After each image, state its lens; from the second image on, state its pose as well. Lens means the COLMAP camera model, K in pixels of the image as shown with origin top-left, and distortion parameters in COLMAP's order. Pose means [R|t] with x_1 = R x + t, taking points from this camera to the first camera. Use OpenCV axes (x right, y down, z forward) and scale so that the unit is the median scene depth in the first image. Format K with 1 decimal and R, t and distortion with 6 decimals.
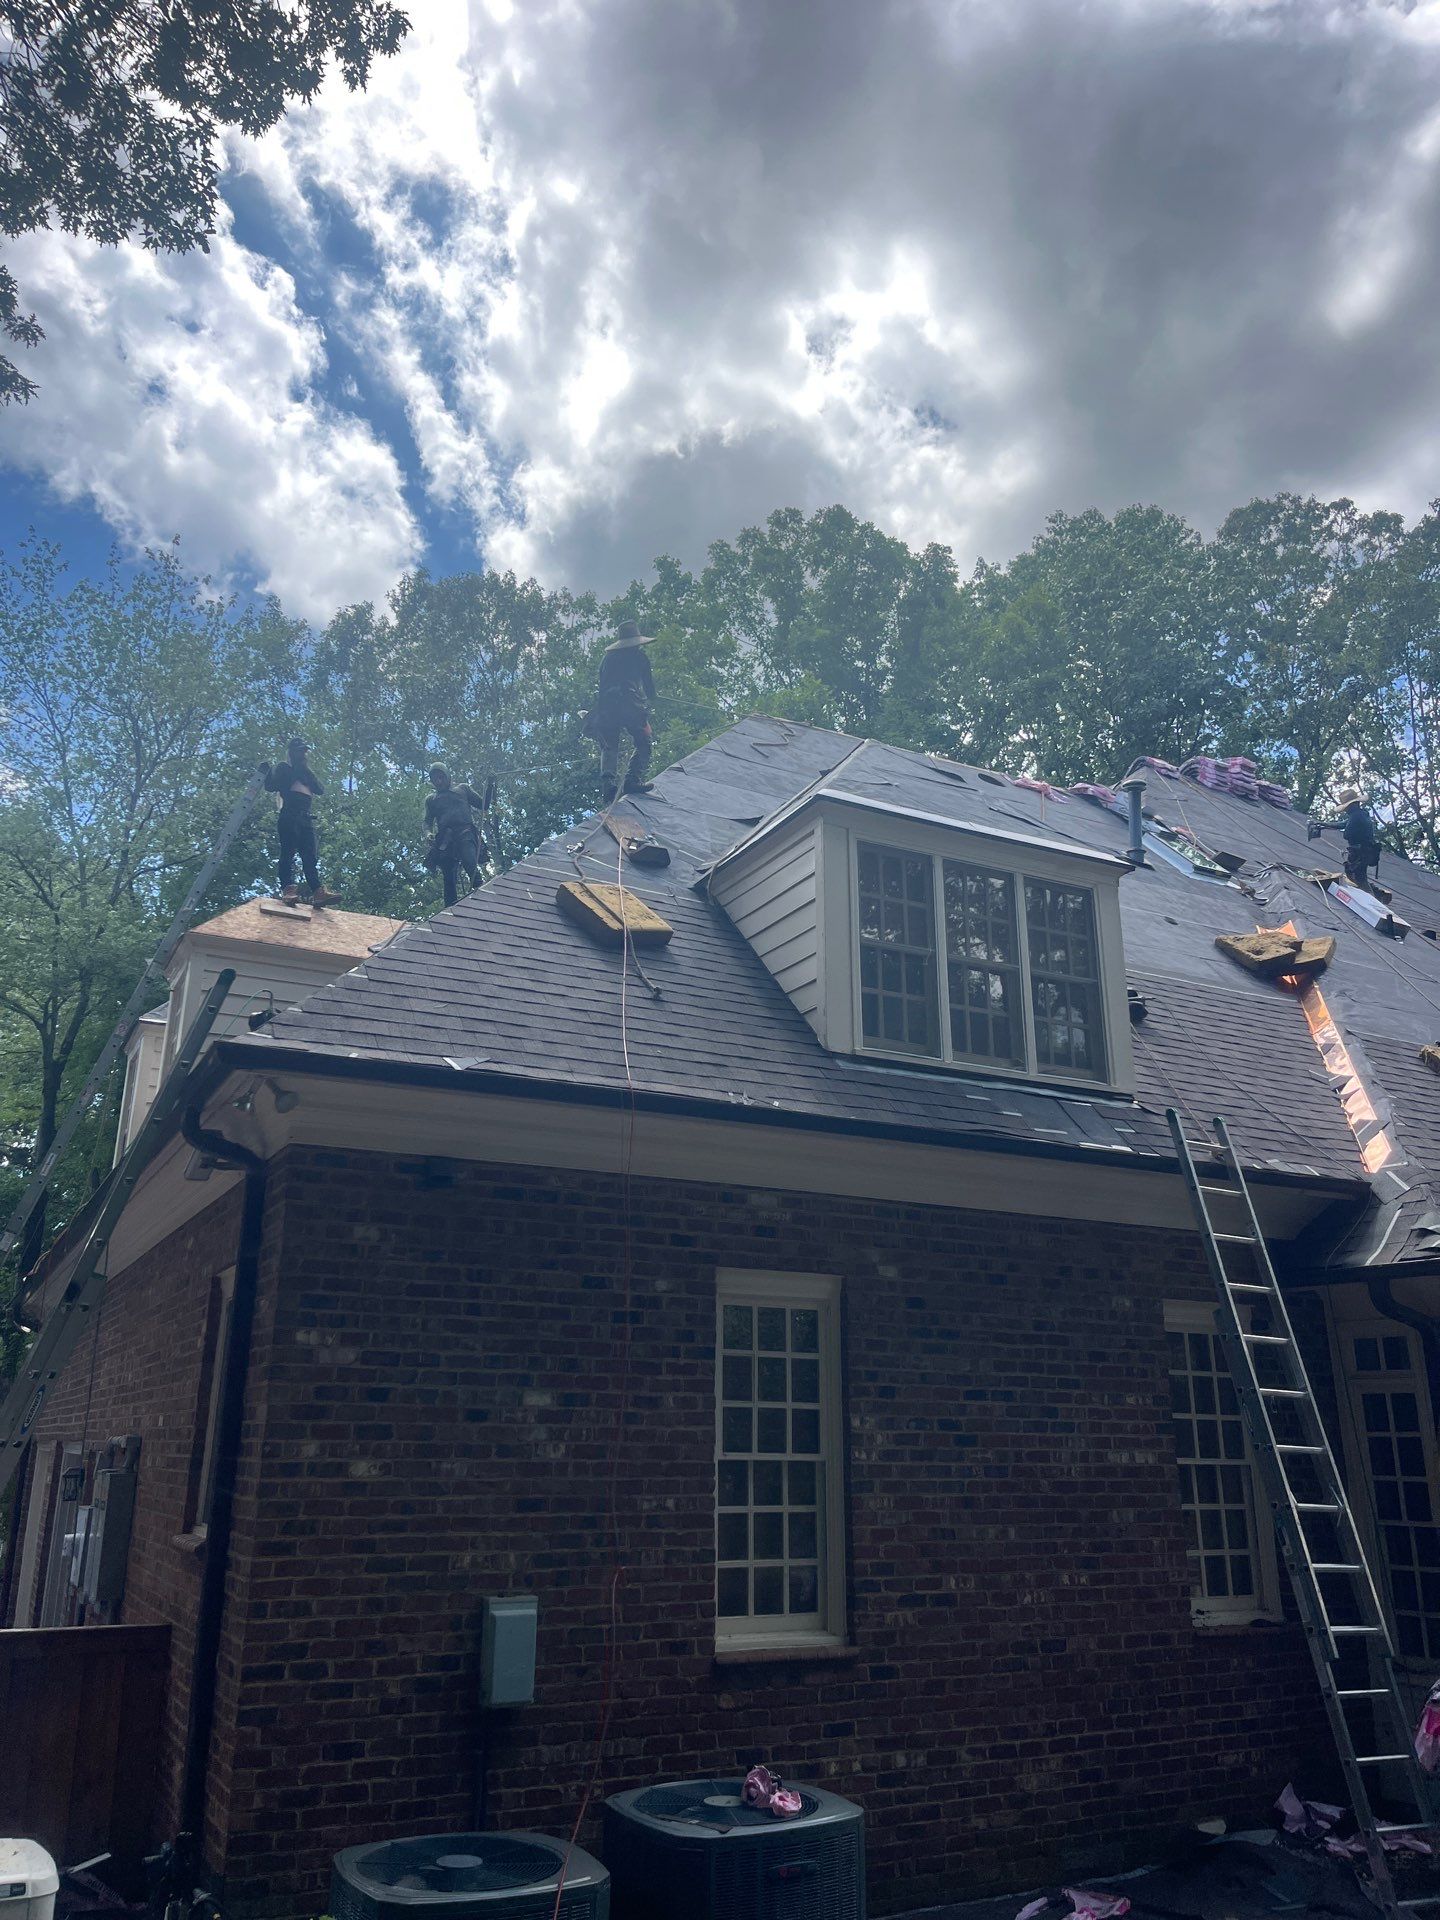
lens RADIAL K [[1562.5, 0, 724.7], [0, 1562.5, 943.9], [0, 0, 1]] dist [0.123048, -0.134256]
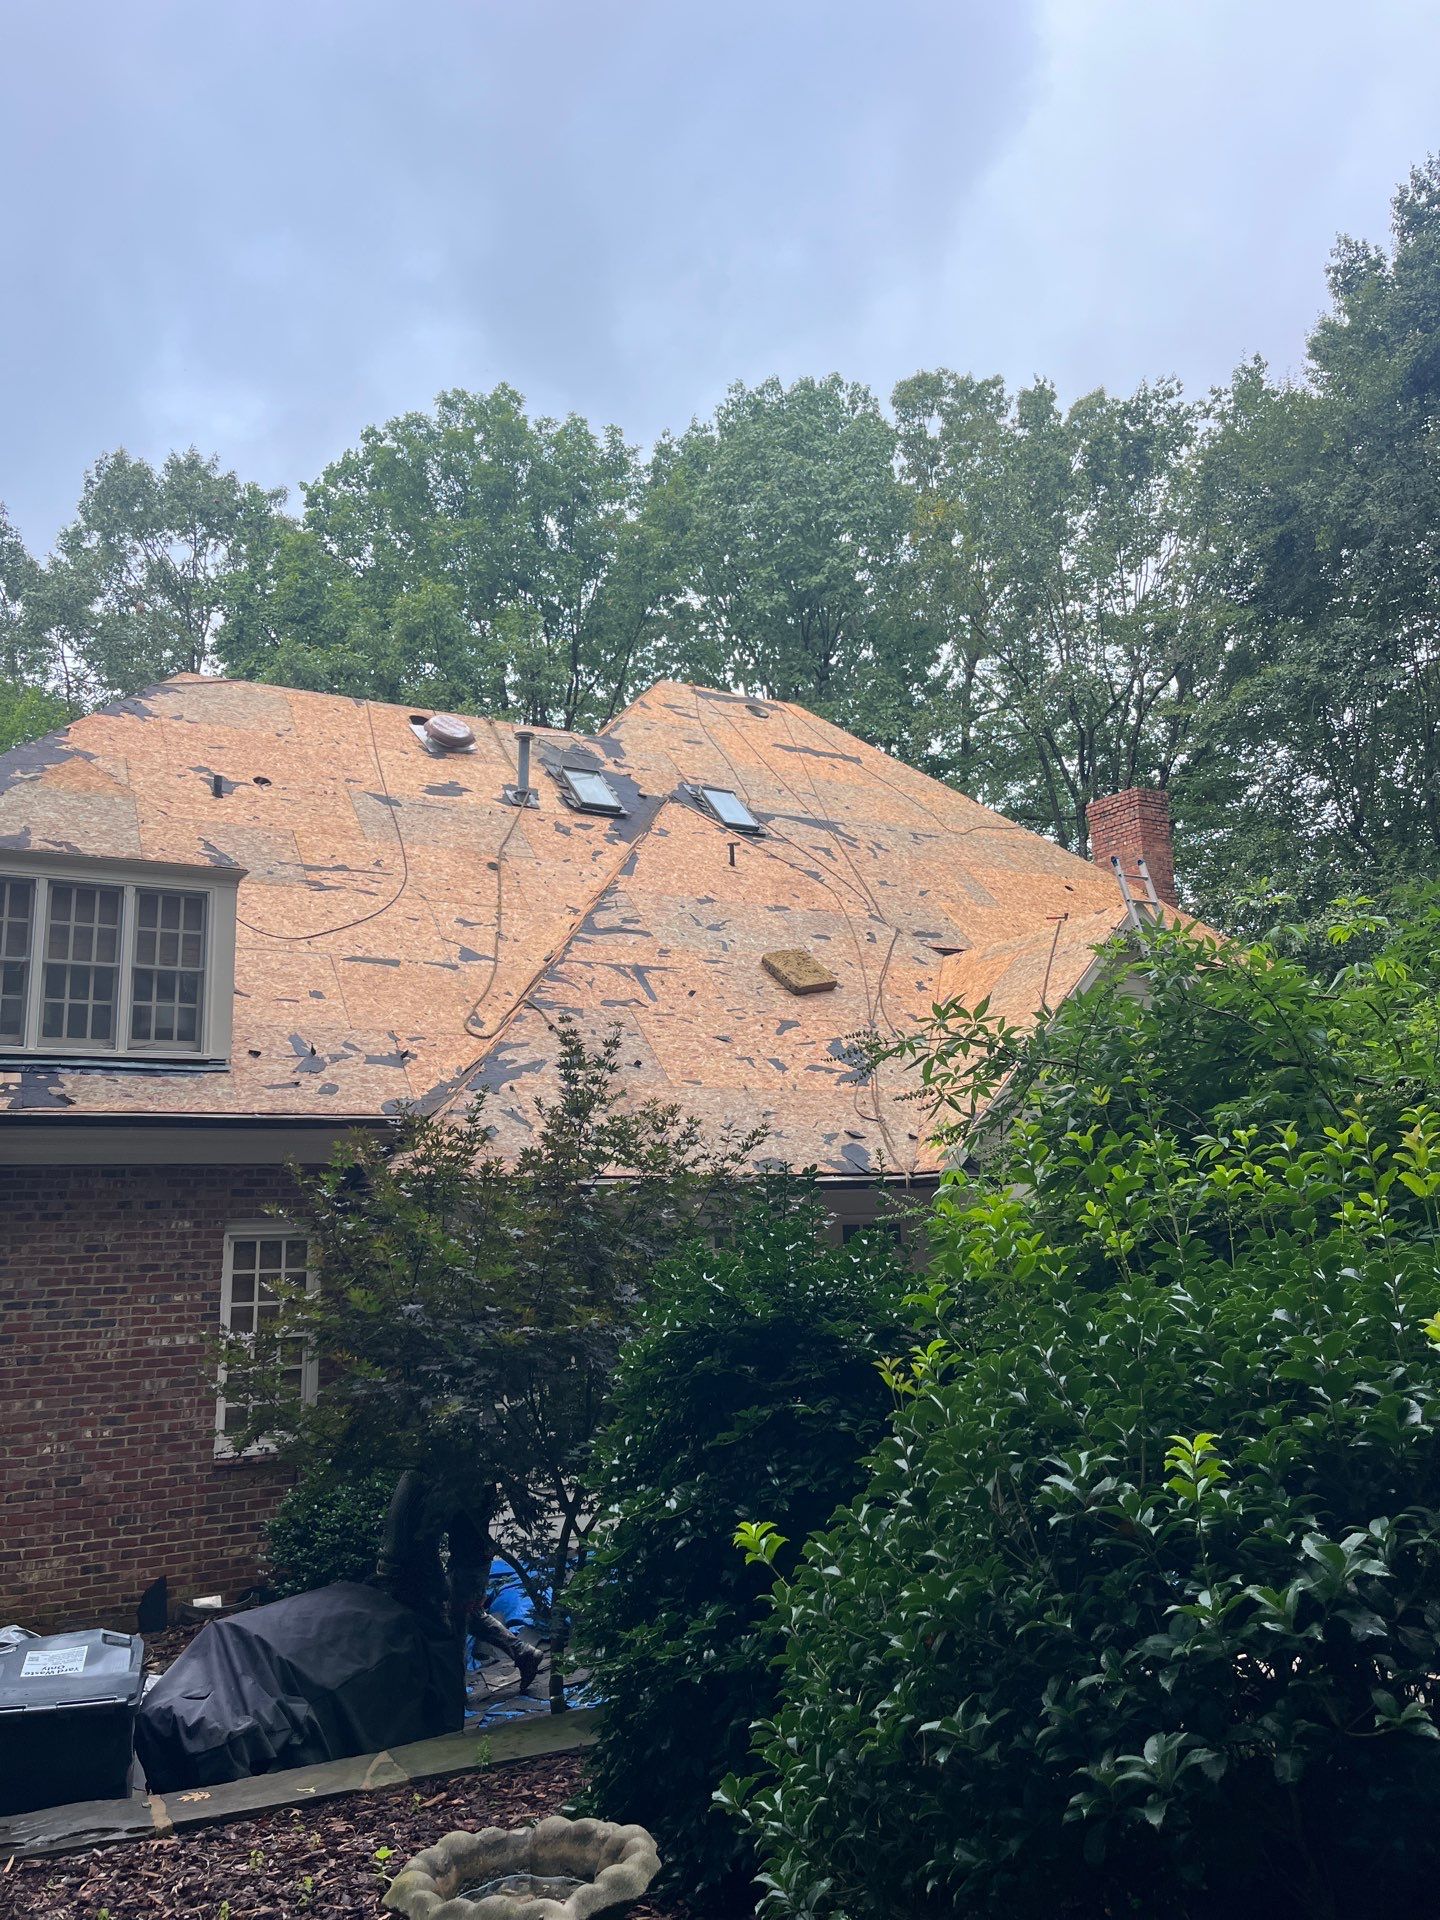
lens RADIAL K [[1562.5, 0, 731.3], [0, 1562.5, 942.9], [0, 0, 1]] dist [0.123048, -0.134256]
pose [[0.999619, -0.027586, -0.000265, 0.809203], [0.027402, 0.991733, 0.125358, -0.177173], [-0.003195, -0.125317, 0.992112, -0.308230]]
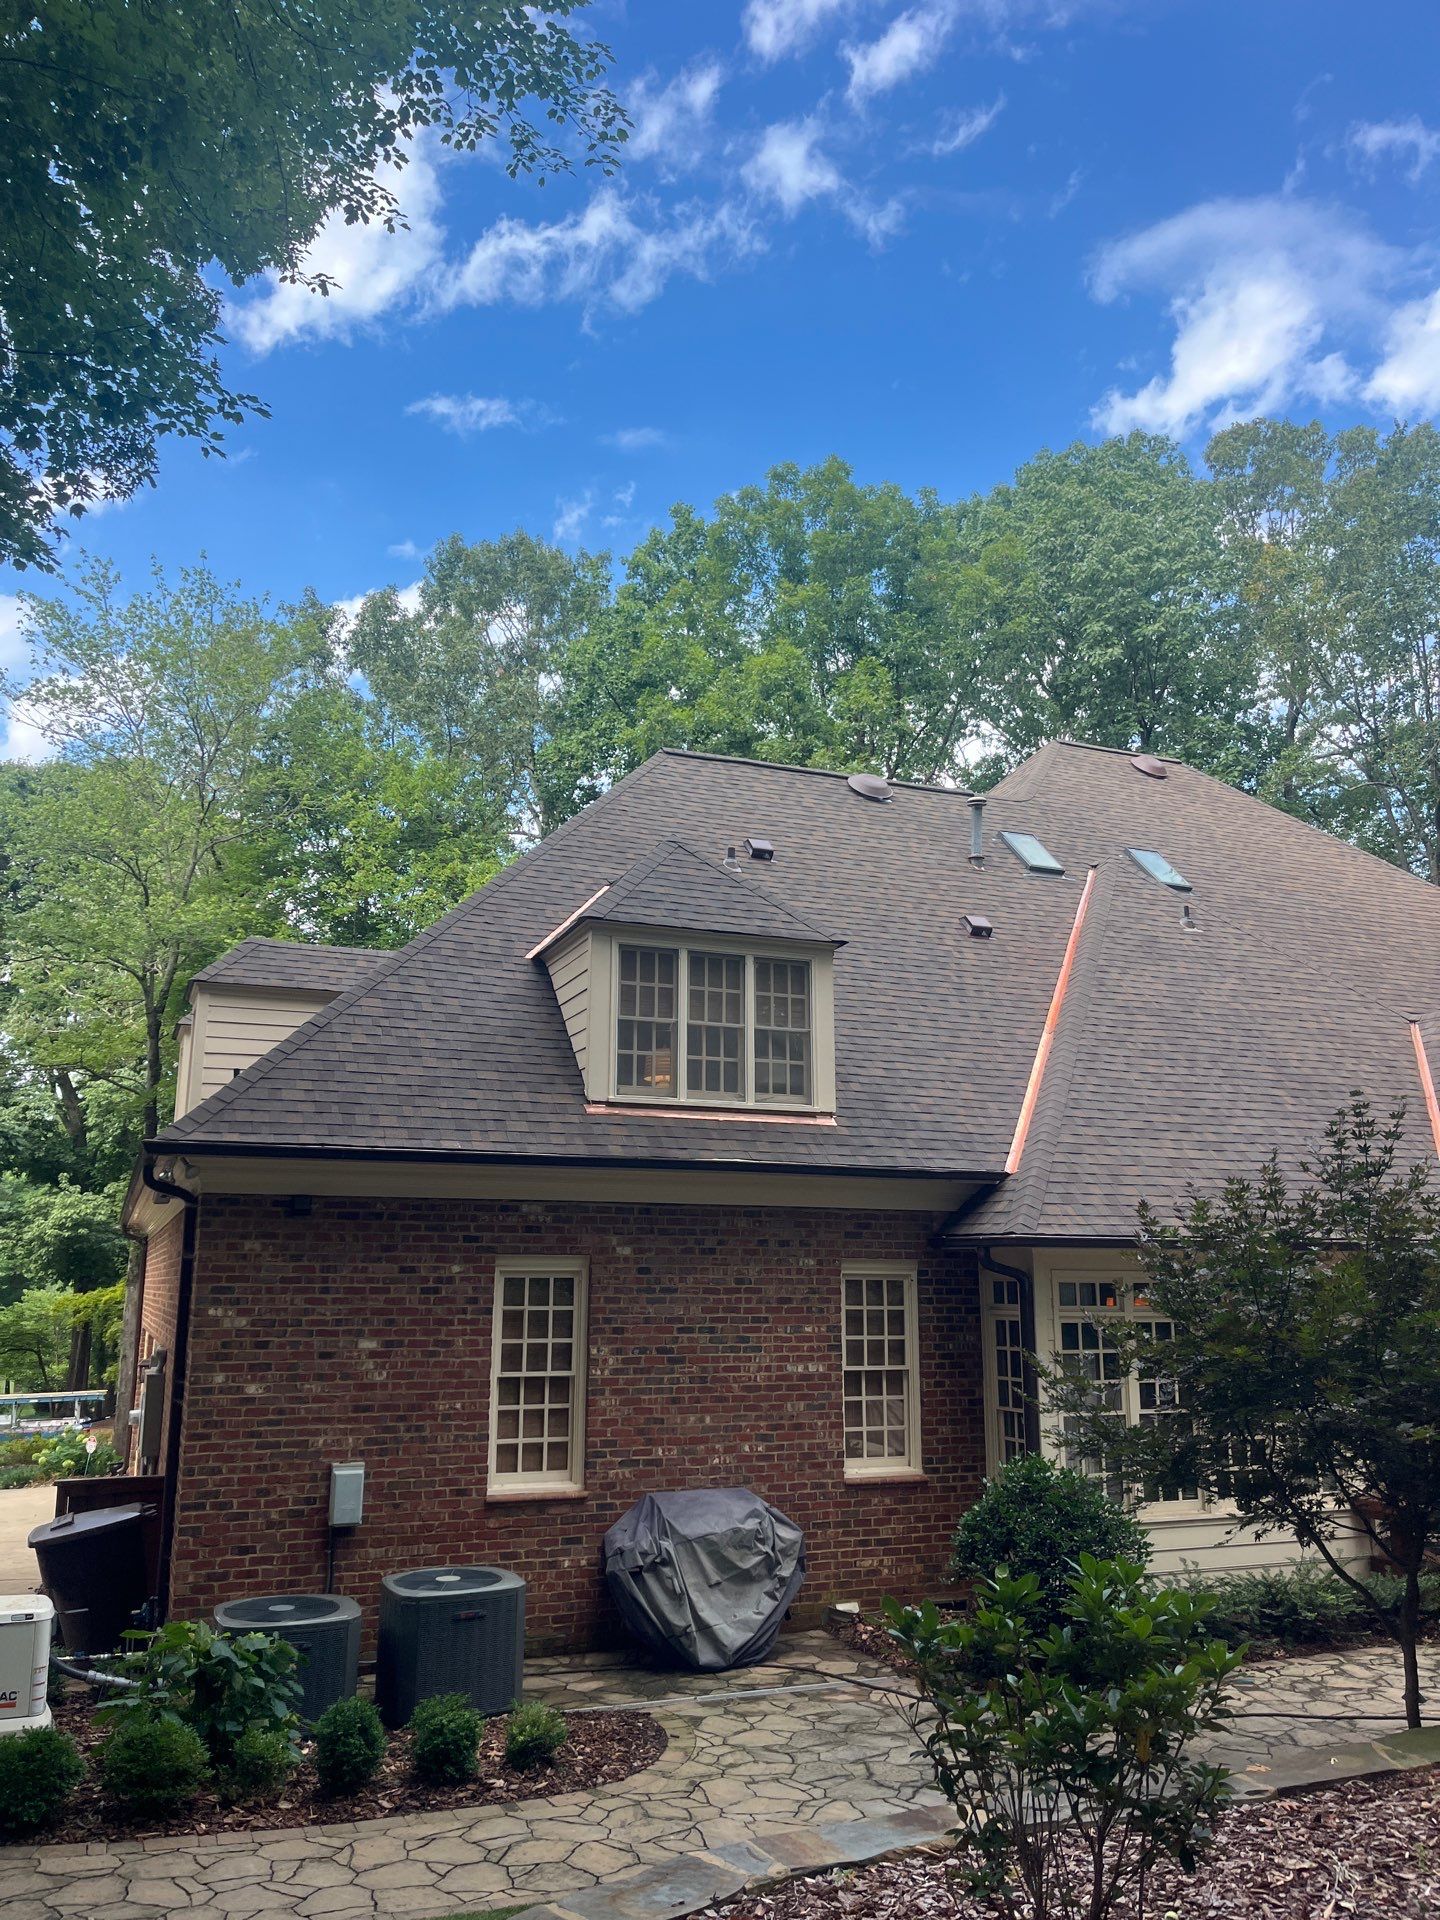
lens RADIAL K [[1562.5, 0, 702.6], [0, 1562.5, 970.1], [0, 0, 1]] dist [0.123048, -0.134256]
pose [[0.992492, -0.024300, -0.119874, 0.380671], [0.037946, 0.992881, 0.112901, -0.231832], [0.116277, -0.116602, 0.986349, -0.447322]]
